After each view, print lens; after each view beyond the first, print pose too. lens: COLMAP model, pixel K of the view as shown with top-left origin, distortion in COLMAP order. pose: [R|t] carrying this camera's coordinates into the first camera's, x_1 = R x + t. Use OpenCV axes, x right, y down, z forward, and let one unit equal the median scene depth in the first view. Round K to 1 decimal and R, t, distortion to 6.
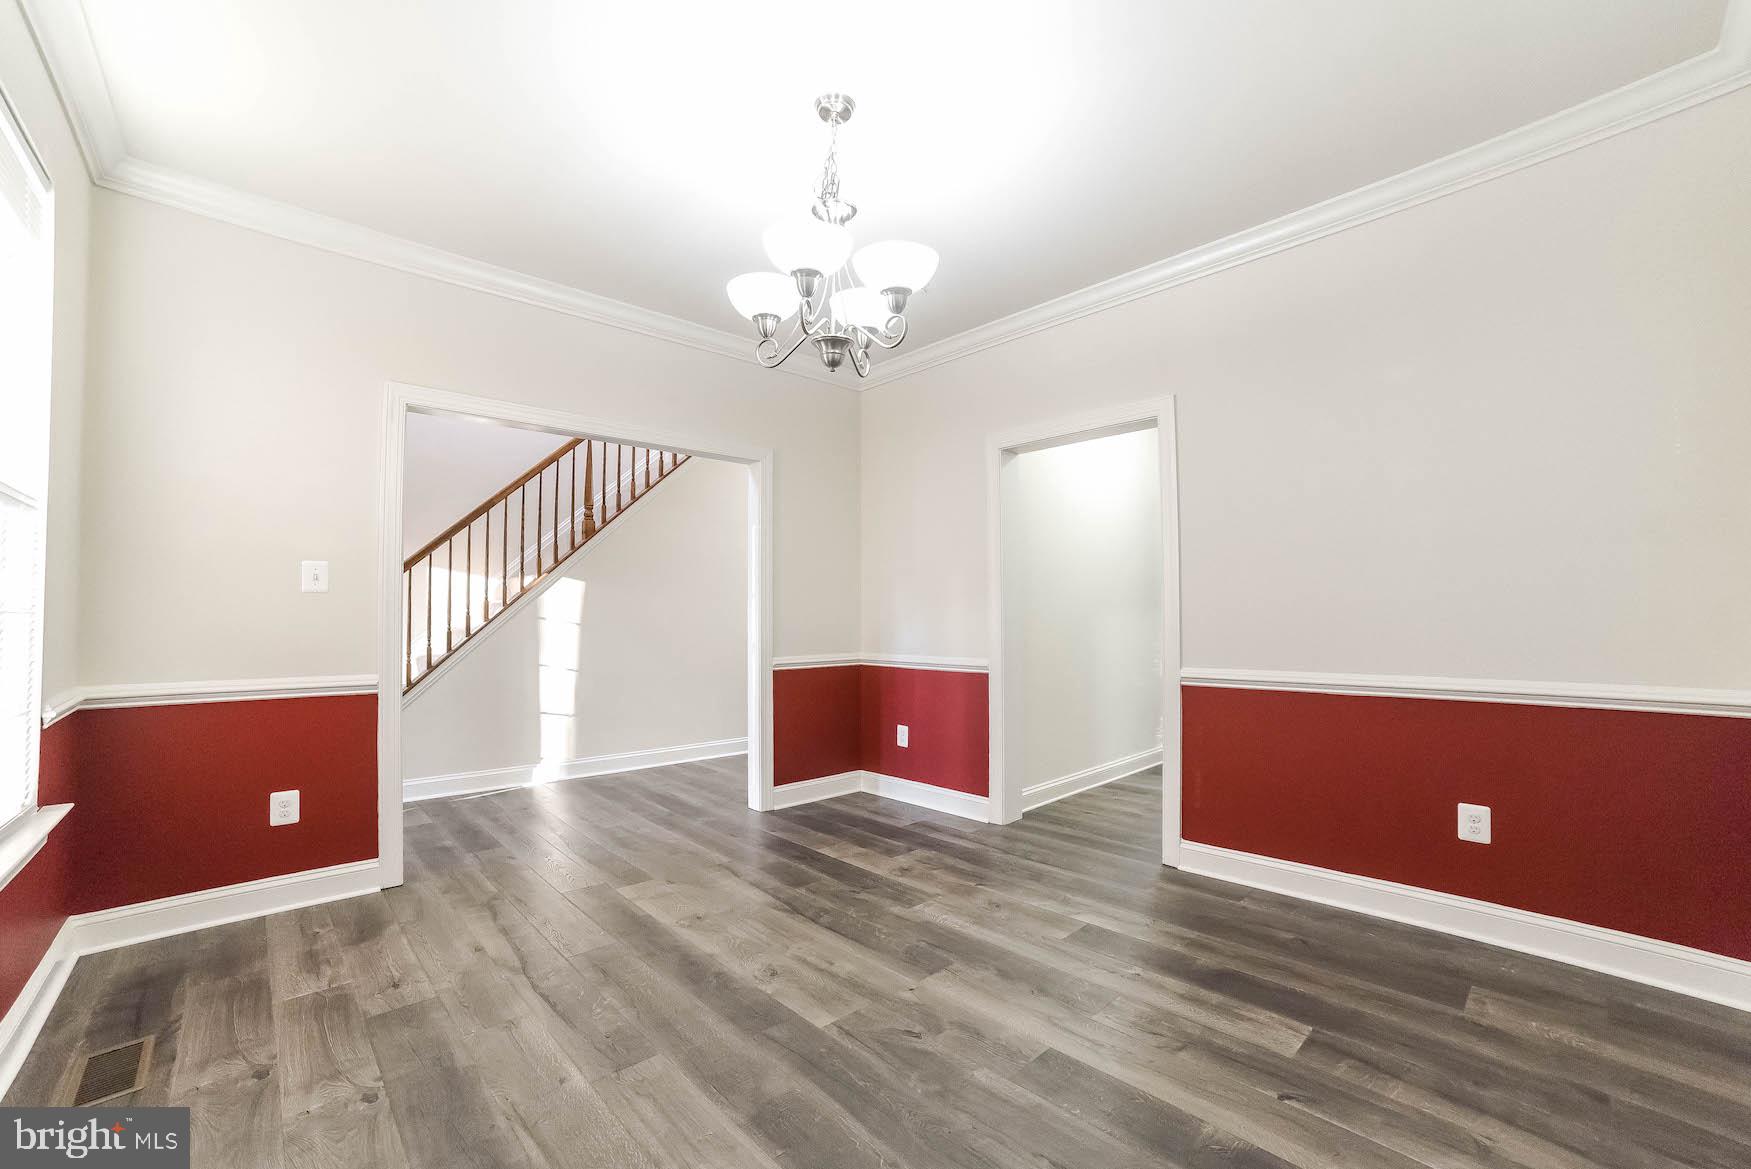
lens RADIAL K [[714.4, 0, 877.1], [0, 714.4, 595.2], [0, 0, 1]] dist [-0.087162, 0.034709]
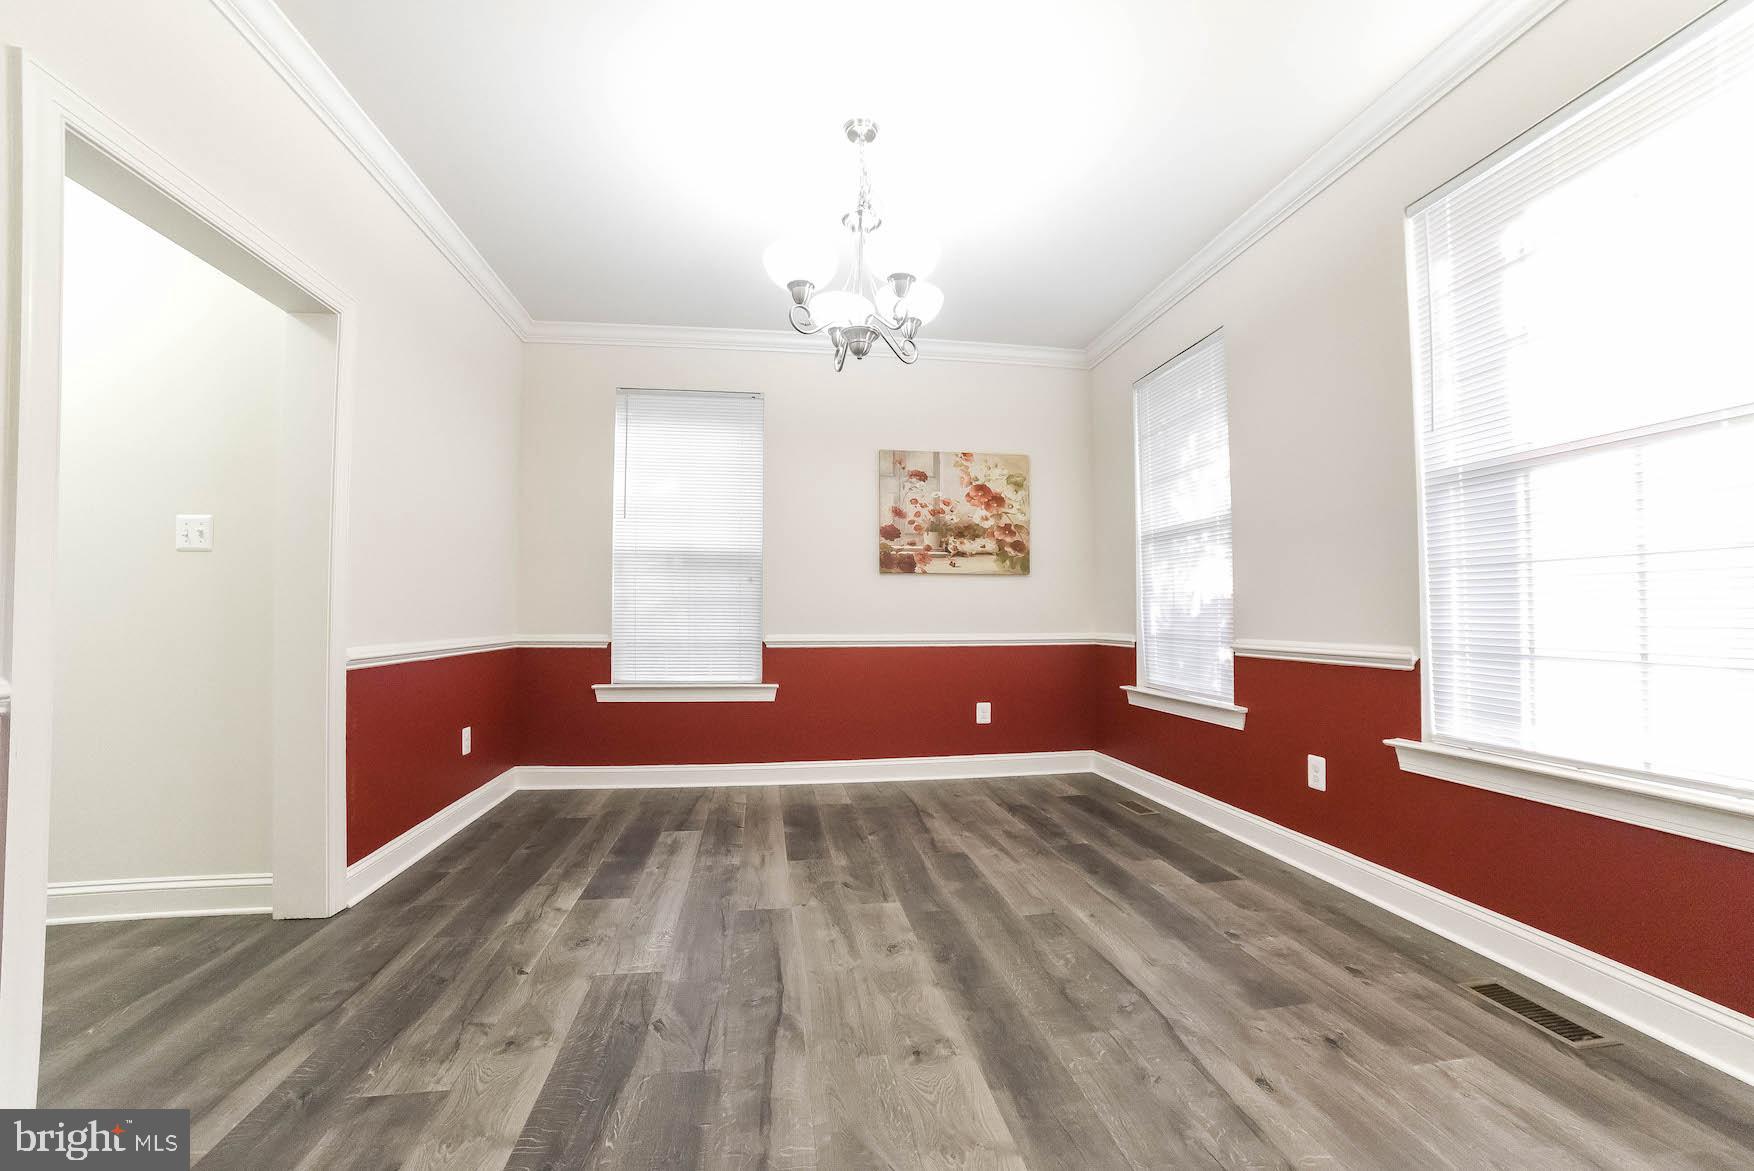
lens RADIAL K [[725.6, 0, 888.3], [0, 725.6, 614.6], [0, 0, 1]] dist [-0.090219, 0.036581]
pose [[-0.834678, 0.008967, 0.550665, -0.609885], [-0.010840, 0.999406, -0.032704, 0.106938], [-0.550631, -0.033266, -0.834086, 1.631065]]
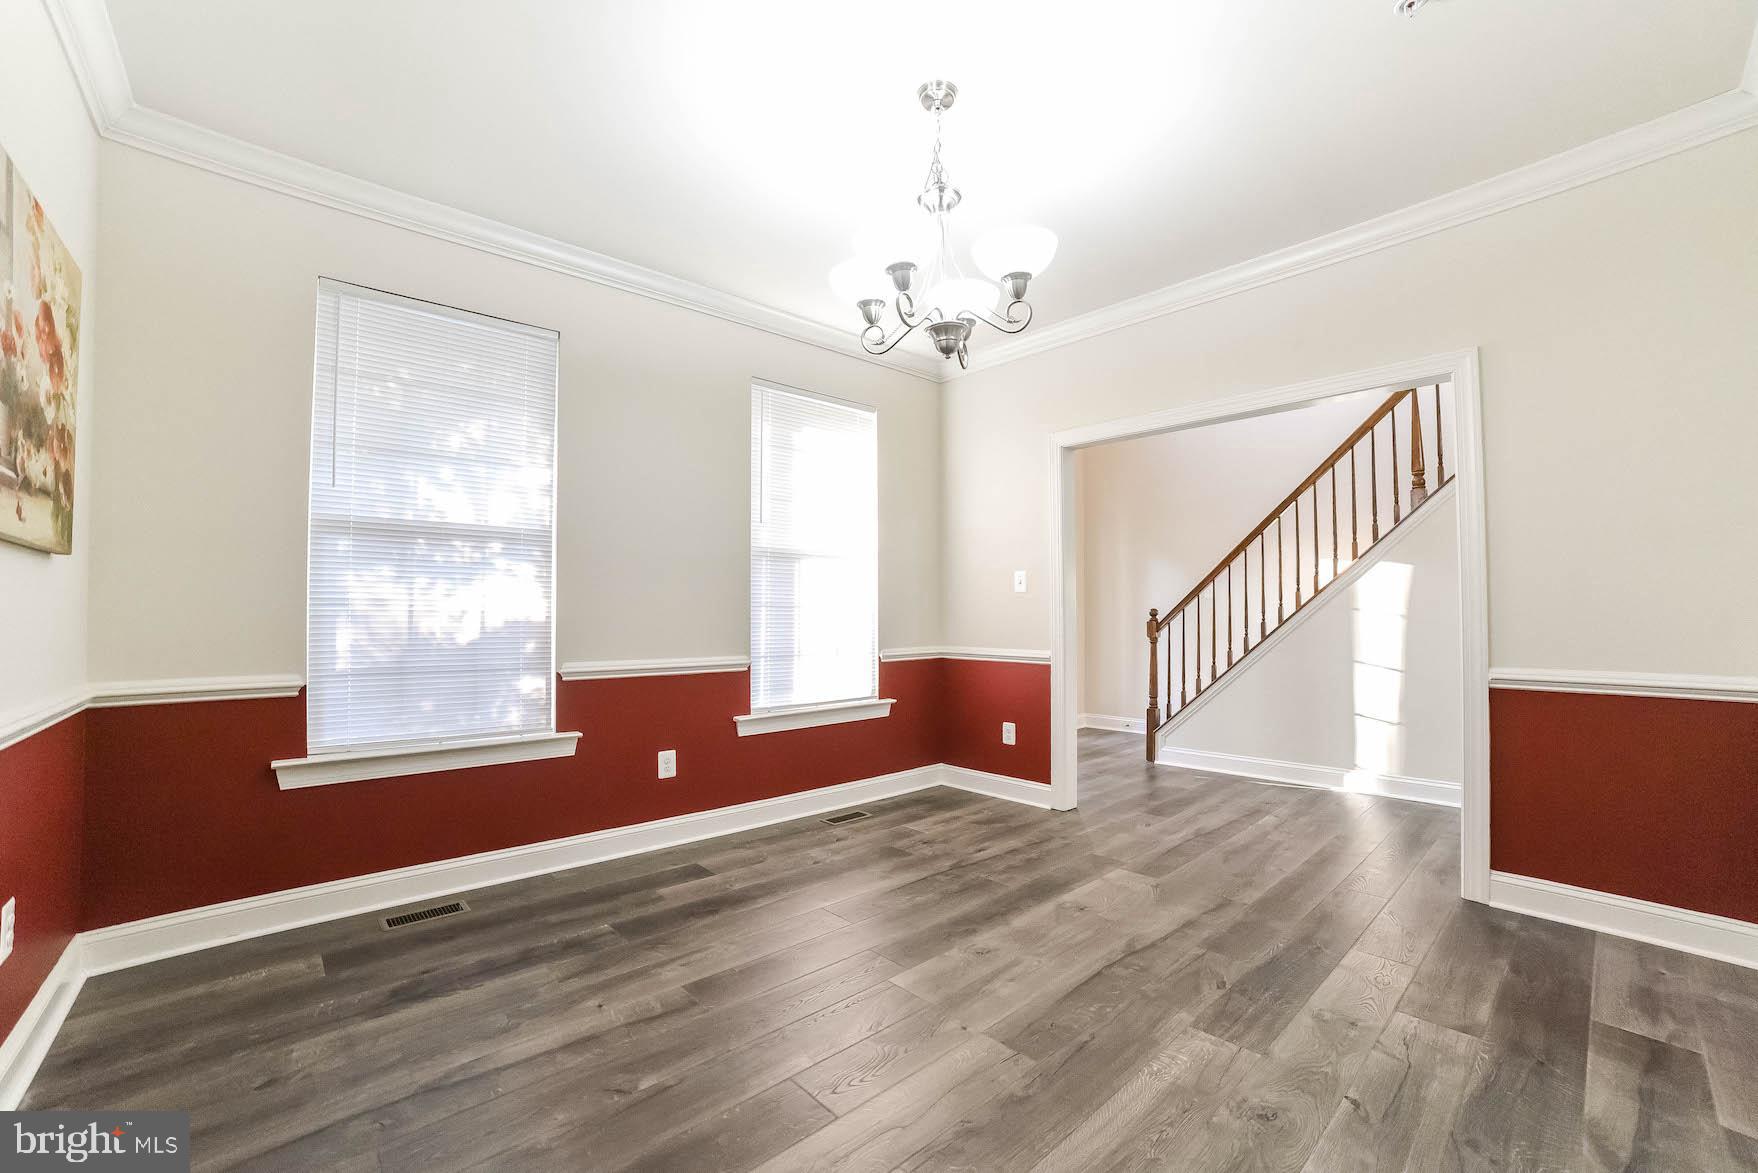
lens RADIAL K [[717.2, 0, 880.6], [0, 717.2, 597.2], [0, 0, 1]] dist [-0.087162, 0.034709]
pose [[-0.006525, -0.022030, -0.999736, 0.798831], [0.034322, 0.999163, -0.022242, 0.033484], [0.999390, -0.034458, -0.005764, 0.780258]]
